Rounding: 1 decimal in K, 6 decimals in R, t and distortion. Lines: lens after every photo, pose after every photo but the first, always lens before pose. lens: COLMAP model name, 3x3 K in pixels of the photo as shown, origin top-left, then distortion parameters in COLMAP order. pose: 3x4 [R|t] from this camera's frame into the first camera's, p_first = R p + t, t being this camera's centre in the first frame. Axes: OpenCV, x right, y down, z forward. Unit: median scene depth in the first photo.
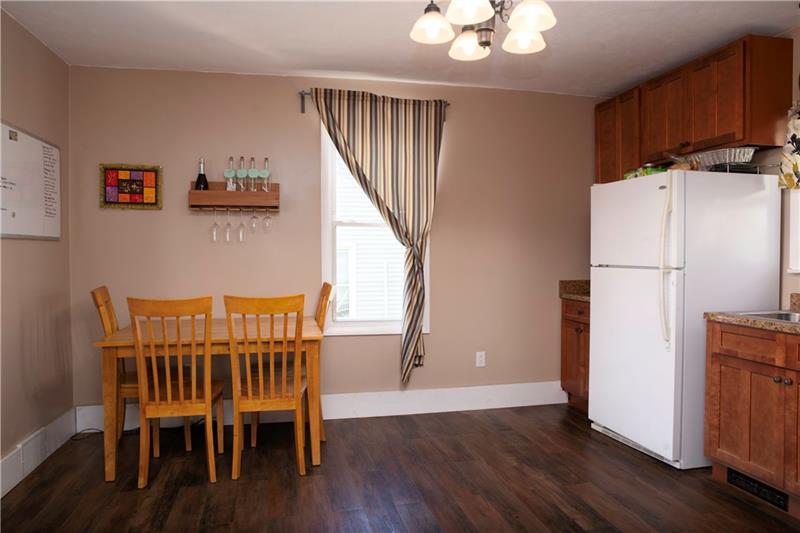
lens RADIAL K [[556.6, 0, 399.6], [0, 556.6, 262.1], [0, 0, 1]] dist [-0.071965, 0.049739]
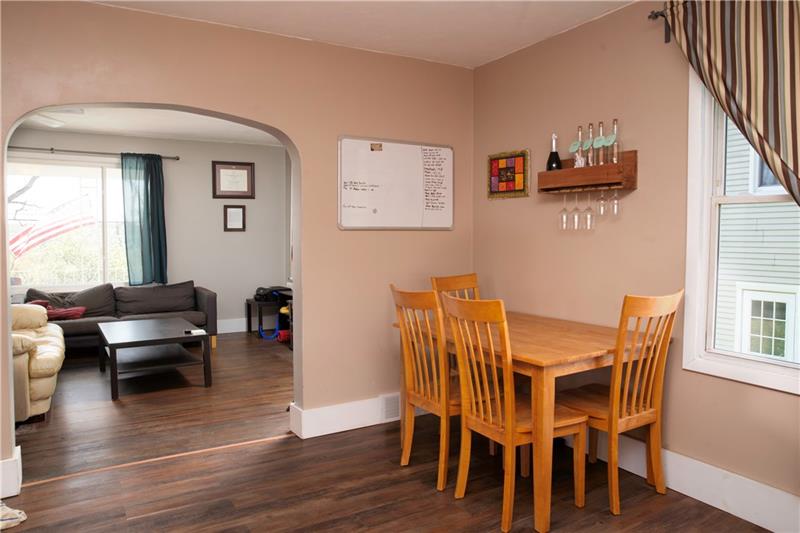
lens RADIAL K [[556.6, 0, 396.5], [0, 556.6, 264.4], [0, 0, 1]] dist [-0.071965, 0.049739]
pose [[0.321098, 0.051439, -0.945648, 0.400924], [-0.017078, 0.998676, 0.048524, -0.021557], [0.946892, 0.000569, 0.321551, 0.497062]]
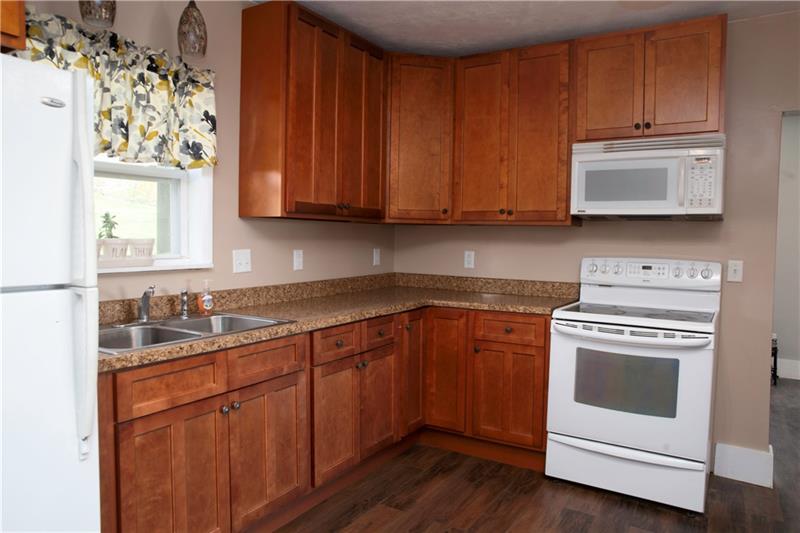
lens RADIAL K [[556.6, 0, 402.6], [0, 556.6, 262.1], [0, 0, 1]] dist [-0.071965, 0.049739]
pose [[-0.712004, -0.045633, 0.700691, -0.026633], [-0.006582, 0.998276, 0.058325, -0.029668], [-0.702144, 0.036916, -0.711077, 0.880415]]
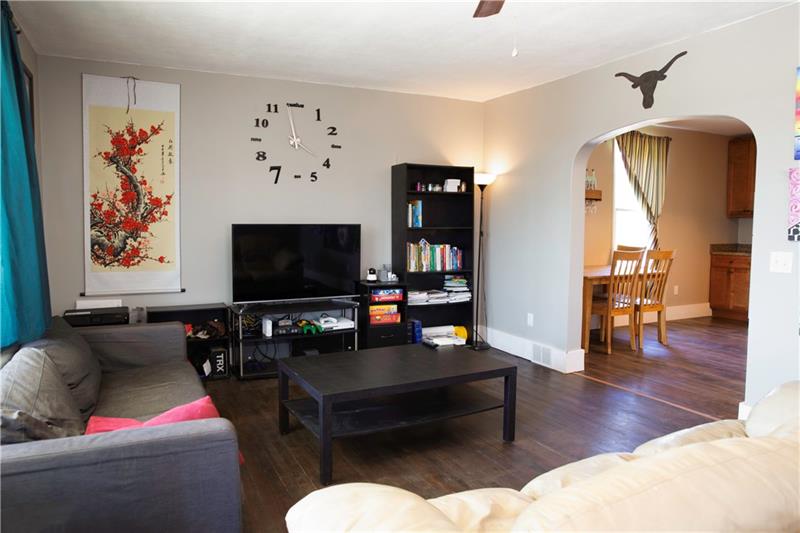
lens RADIAL K [[556.6, 0, 402.8], [0, 556.6, 264.2], [0, 0, 1]] dist [-0.071965, 0.049739]
pose [[0.973340, -0.009628, 0.229165, -1.167026], [-0.003389, 0.998406, 0.056339, 0.003797], [-0.229342, -0.055613, 0.971756, -0.486359]]
